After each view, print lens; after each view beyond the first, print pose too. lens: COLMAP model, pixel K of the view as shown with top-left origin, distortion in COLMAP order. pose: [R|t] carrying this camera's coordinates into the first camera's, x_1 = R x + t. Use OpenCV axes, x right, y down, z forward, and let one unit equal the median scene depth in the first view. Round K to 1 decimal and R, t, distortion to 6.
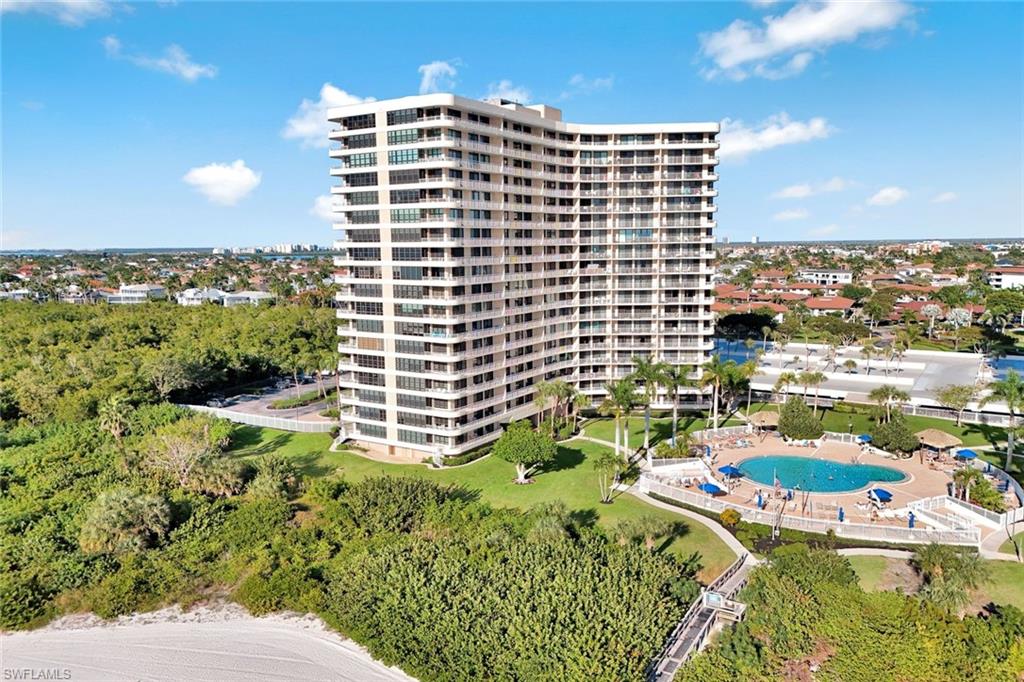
lens RADIAL K [[765.5, 0, 509.5], [0, 765.5, 380.0], [0, 0, 1]] dist [0.146724, -0.155158]
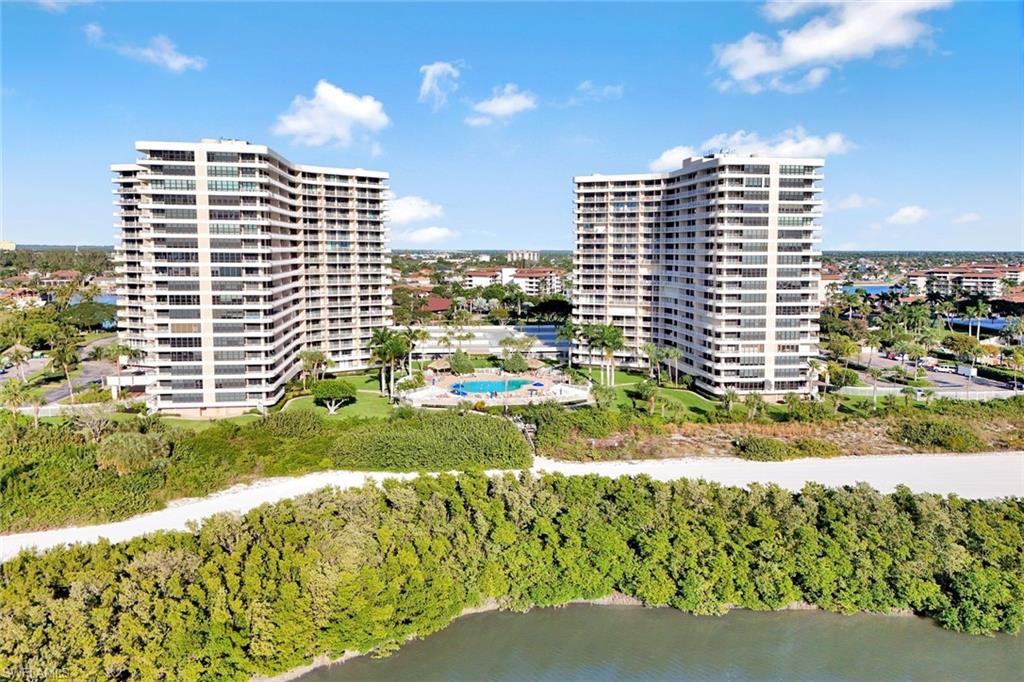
lens RADIAL K [[765.5, 0, 509.5], [0, 765.5, 380.0], [0, 0, 1]] dist [0.146724, -0.155158]
pose [[0.780888, -0.094351, 0.617504, -0.543192], [0.098467, 0.994761, 0.027474, 0.052663], [-0.616861, 0.039349, 0.786088, -0.320506]]
